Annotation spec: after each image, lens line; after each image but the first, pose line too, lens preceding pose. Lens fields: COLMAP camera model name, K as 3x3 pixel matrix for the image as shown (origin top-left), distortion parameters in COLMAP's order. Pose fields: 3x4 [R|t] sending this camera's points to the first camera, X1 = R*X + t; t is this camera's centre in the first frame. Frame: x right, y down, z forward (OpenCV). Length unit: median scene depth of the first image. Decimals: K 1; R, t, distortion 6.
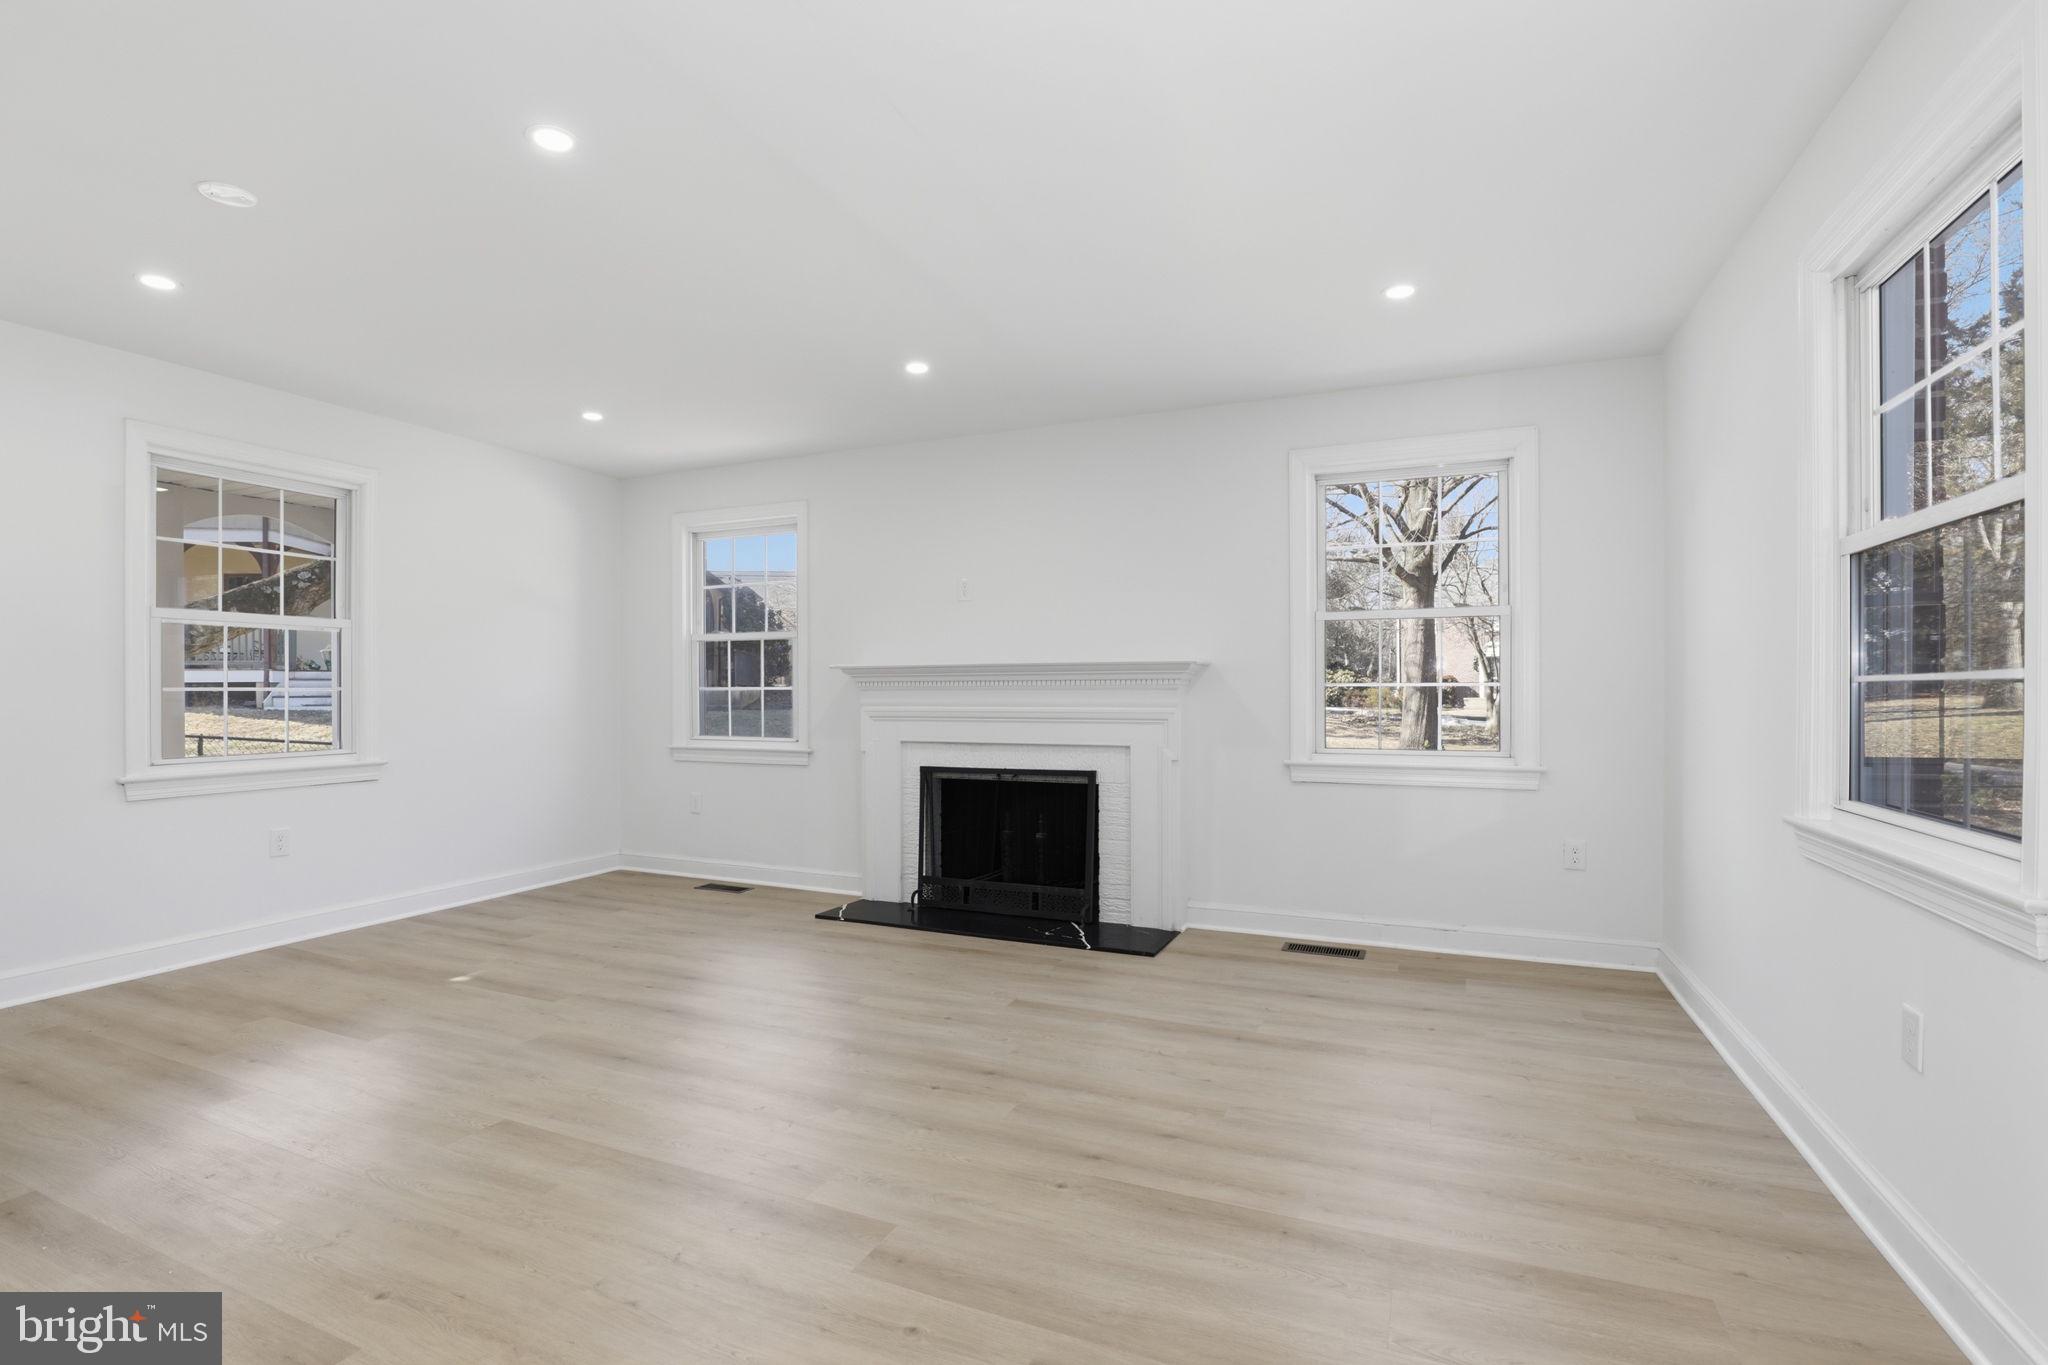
lens RADIAL K [[982.6, 0, 1029.7], [0, 982.6, 694.5], [0, 0, 1]] dist [-0.042009, 0.011558]
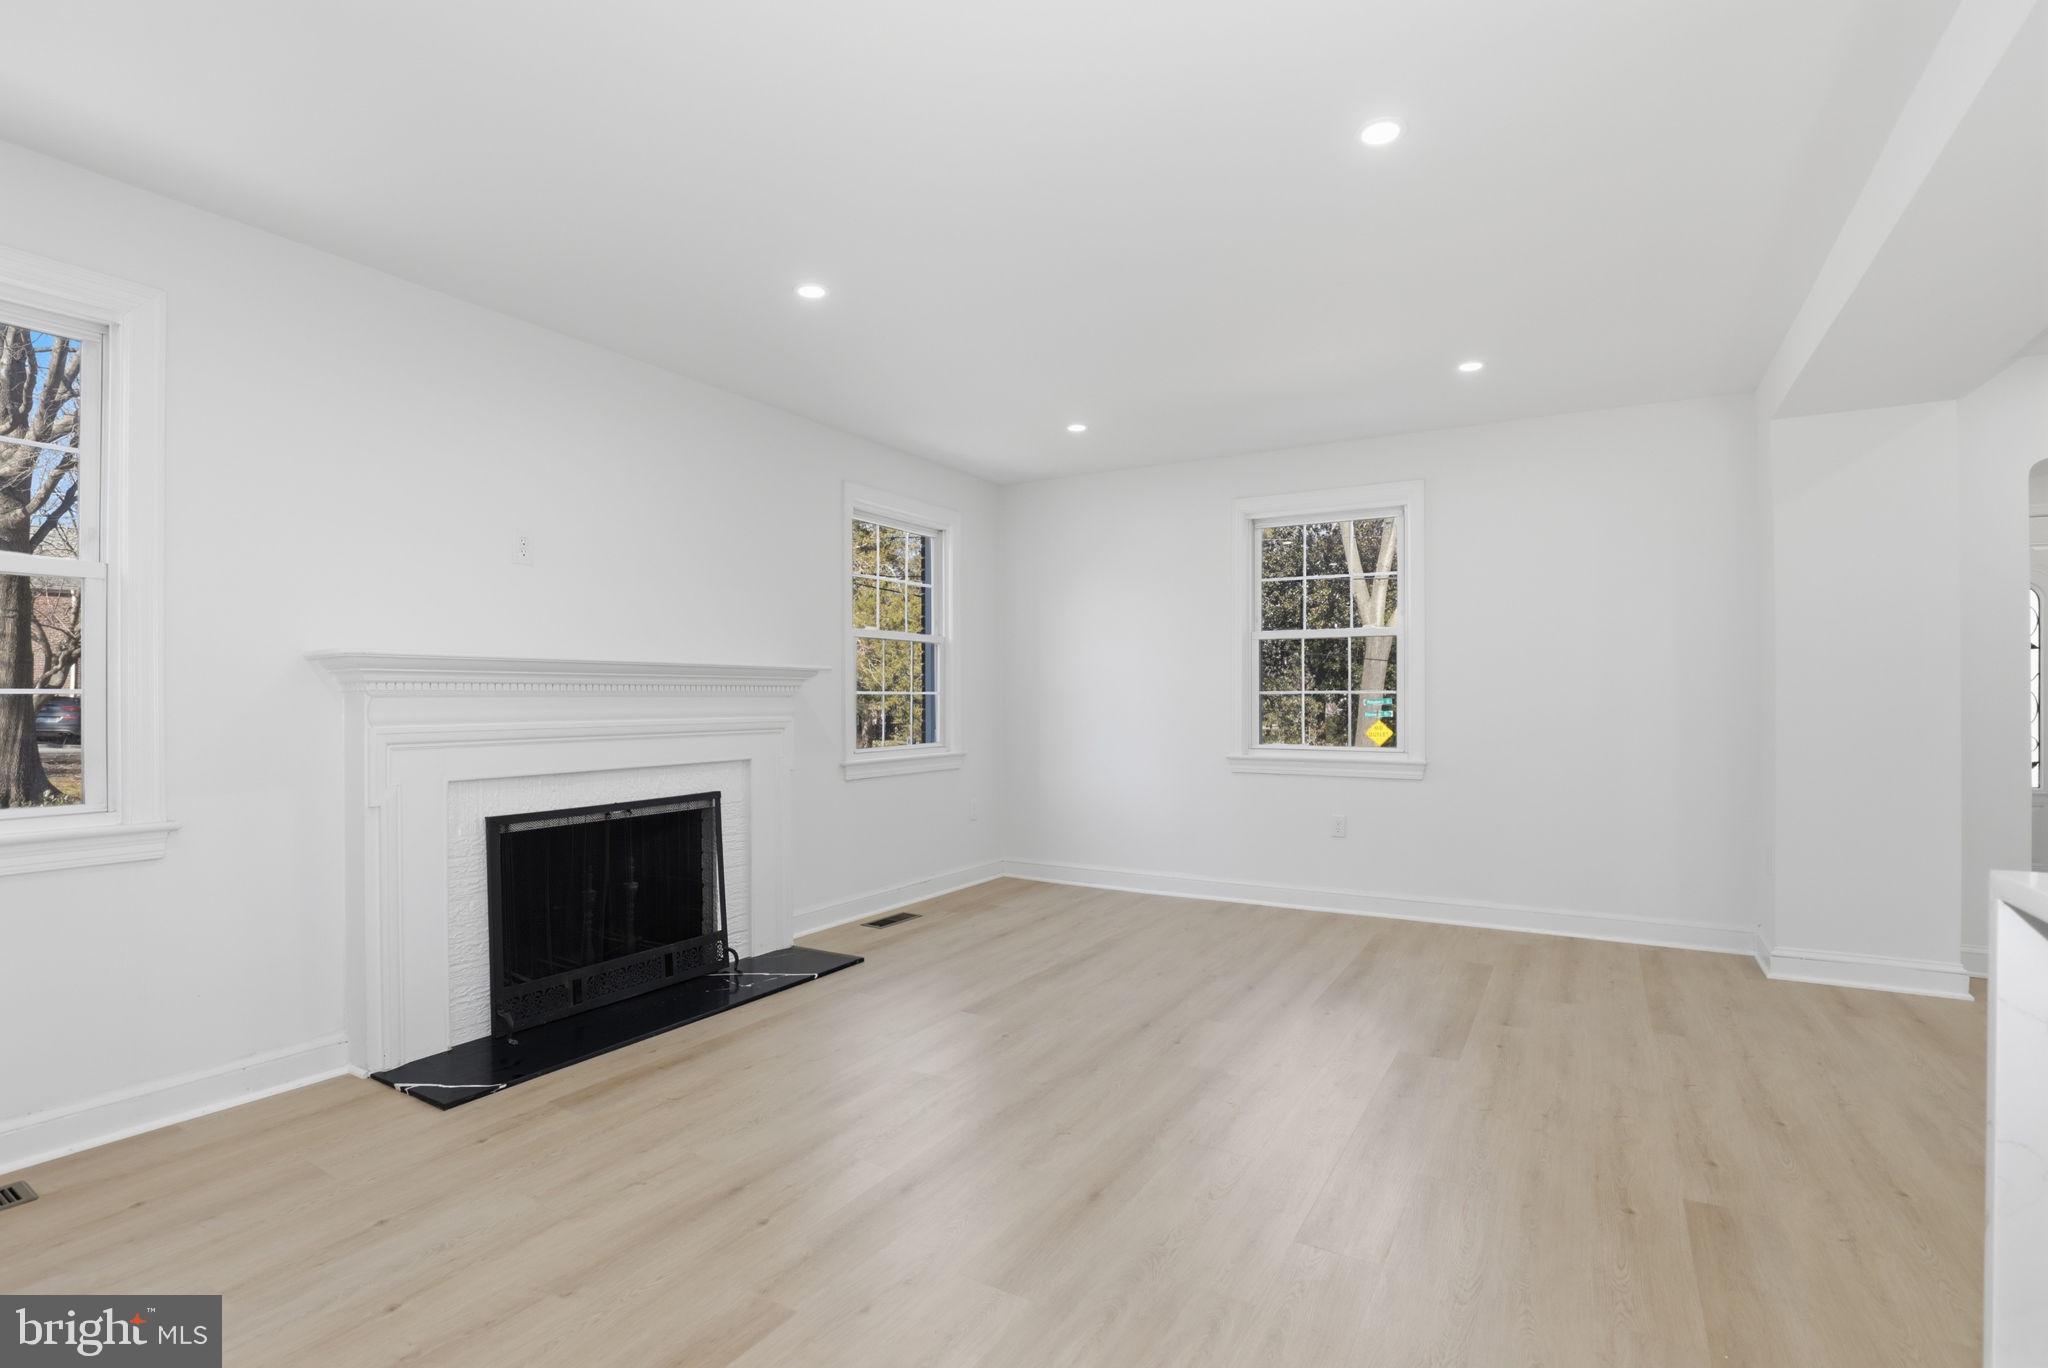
lens RADIAL K [[982.6, 0, 1029.7], [0, 982.6, 696.0], [0, 0, 1]] dist [-0.042009, 0.011558]
pose [[0.089068, 0.004393, 0.996016, -0.777878], [0.007810, 0.999956, -0.005109, 0.000626], [-0.995995, 0.008234, 0.089029, 0.661390]]
